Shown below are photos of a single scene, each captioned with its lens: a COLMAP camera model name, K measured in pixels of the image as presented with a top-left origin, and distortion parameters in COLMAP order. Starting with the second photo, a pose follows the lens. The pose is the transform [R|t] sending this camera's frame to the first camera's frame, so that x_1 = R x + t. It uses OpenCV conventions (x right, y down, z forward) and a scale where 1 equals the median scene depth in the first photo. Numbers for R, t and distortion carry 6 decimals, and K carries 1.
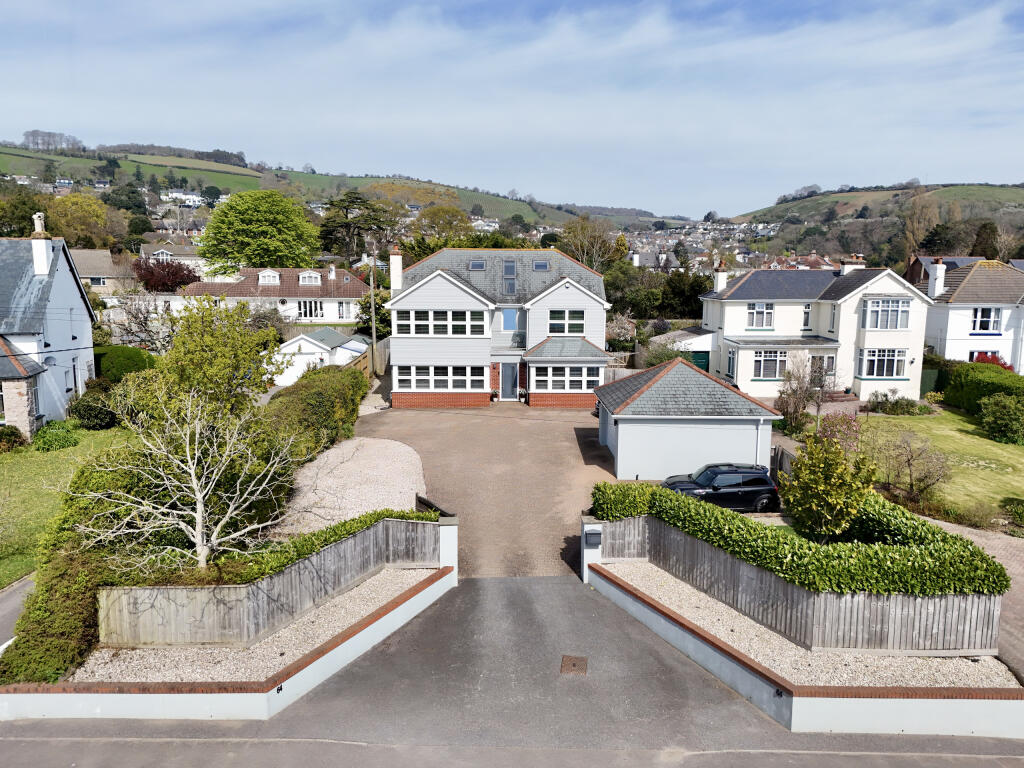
lens RADIAL K [[738.7, 0, 512.0], [0, 738.7, 384.0], [0, 0, 1]] dist [0.079627, -0.061668]
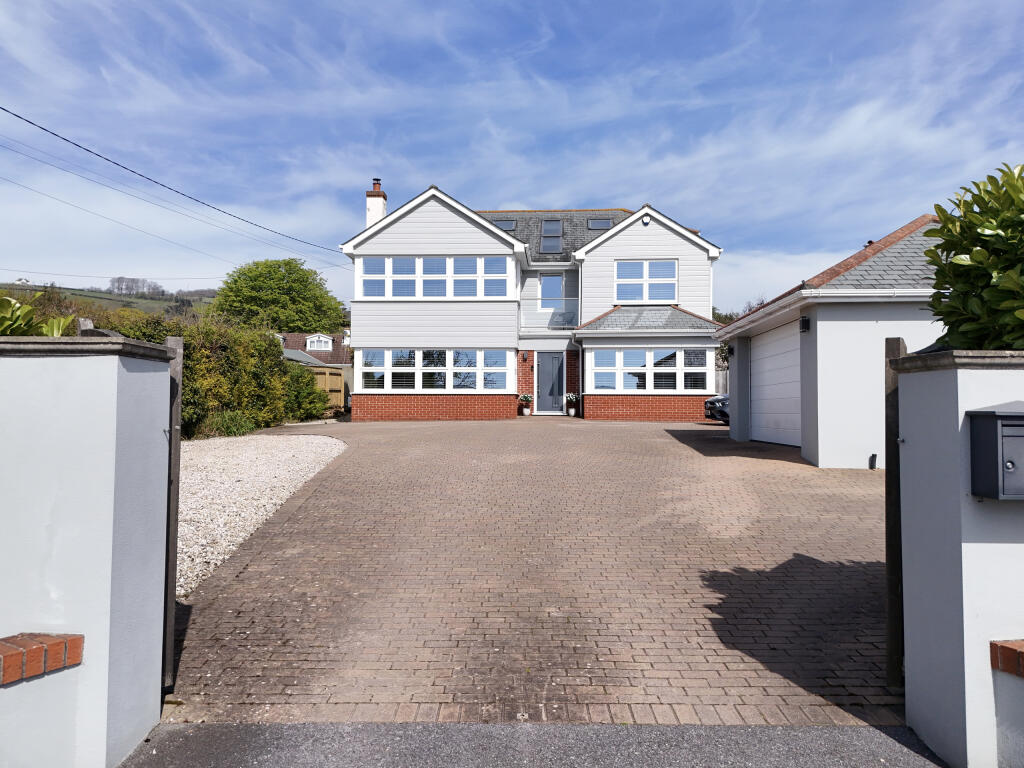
lens RADIAL K [[738.7, 0, 512.0], [0, 738.7, 384.0], [0, 0, 1]] dist [0.079627, -0.061668]
pose [[0.997397, -0.002904, -0.072046, 0.008906], [-0.010488, 0.982720, -0.184801, 0.110027], [0.071337, 0.185076, 0.980132, 0.418679]]
